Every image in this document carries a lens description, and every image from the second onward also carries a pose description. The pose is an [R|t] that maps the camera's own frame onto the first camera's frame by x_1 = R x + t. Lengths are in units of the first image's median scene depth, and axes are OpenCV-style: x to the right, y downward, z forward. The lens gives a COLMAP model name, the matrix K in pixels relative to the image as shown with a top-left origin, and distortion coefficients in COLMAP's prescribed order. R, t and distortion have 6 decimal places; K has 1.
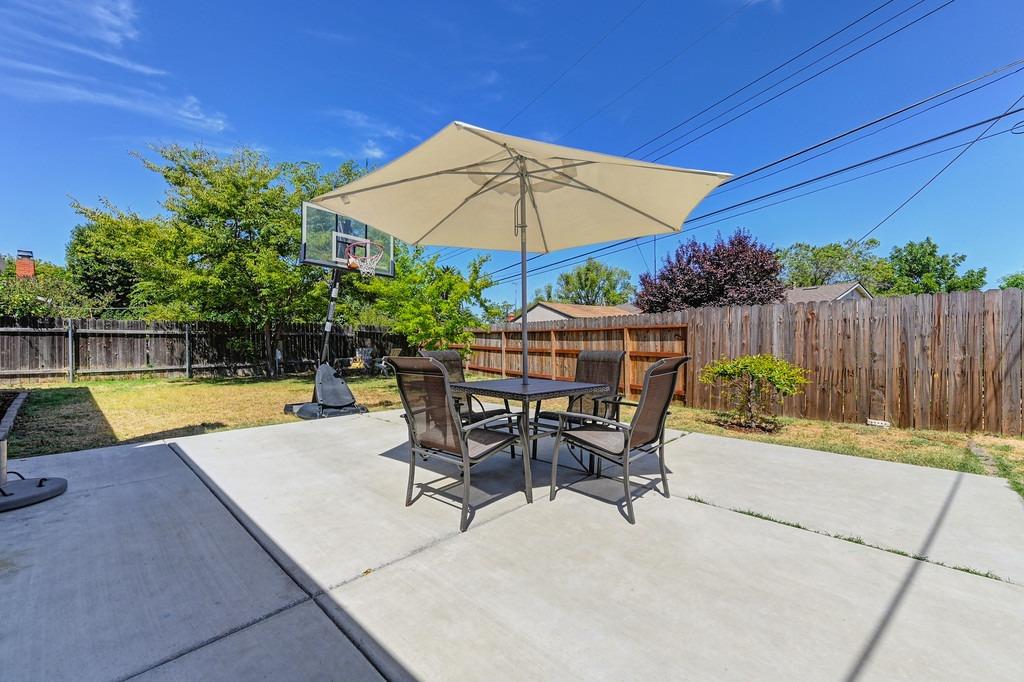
lens RADIAL K [[408.1, 0, 514.5], [0, 408.1, 334.8], [0, 0, 1]] dist [0.003166, -0.000589]
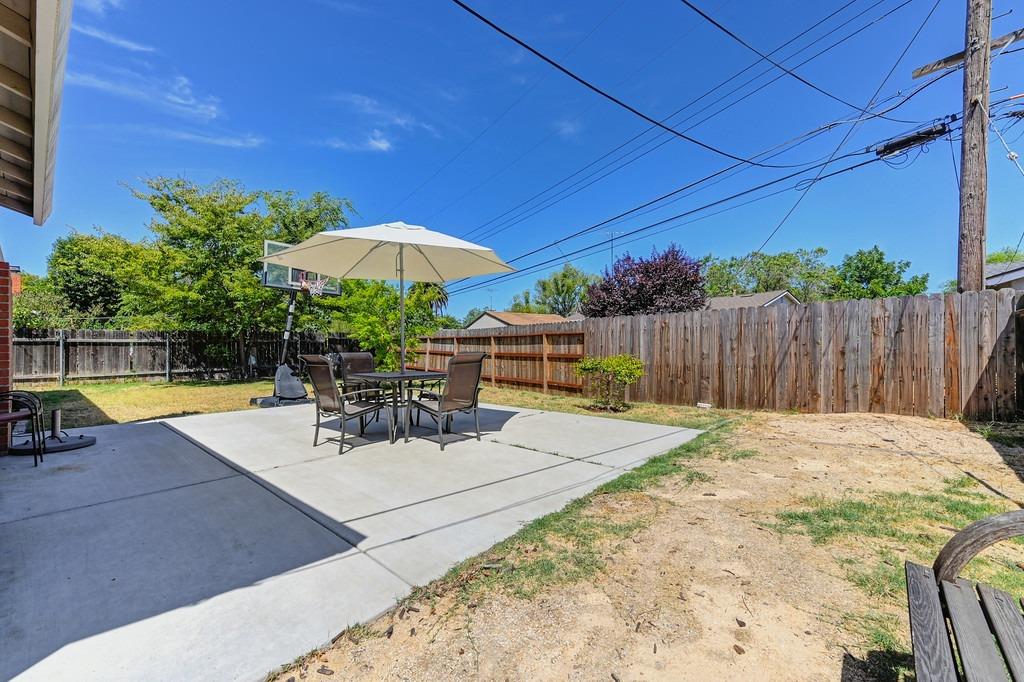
lens RADIAL K [[415.7, 0, 513.3], [0, 415.7, 327.4], [0, 0, 1]] dist [0.013040, -0.000282]
pose [[0.999768, -0.007366, 0.020221, 0.128555], [0.007961, 0.999533, -0.029511, -0.000784], [-0.019994, 0.029665, 0.999360, -0.178581]]
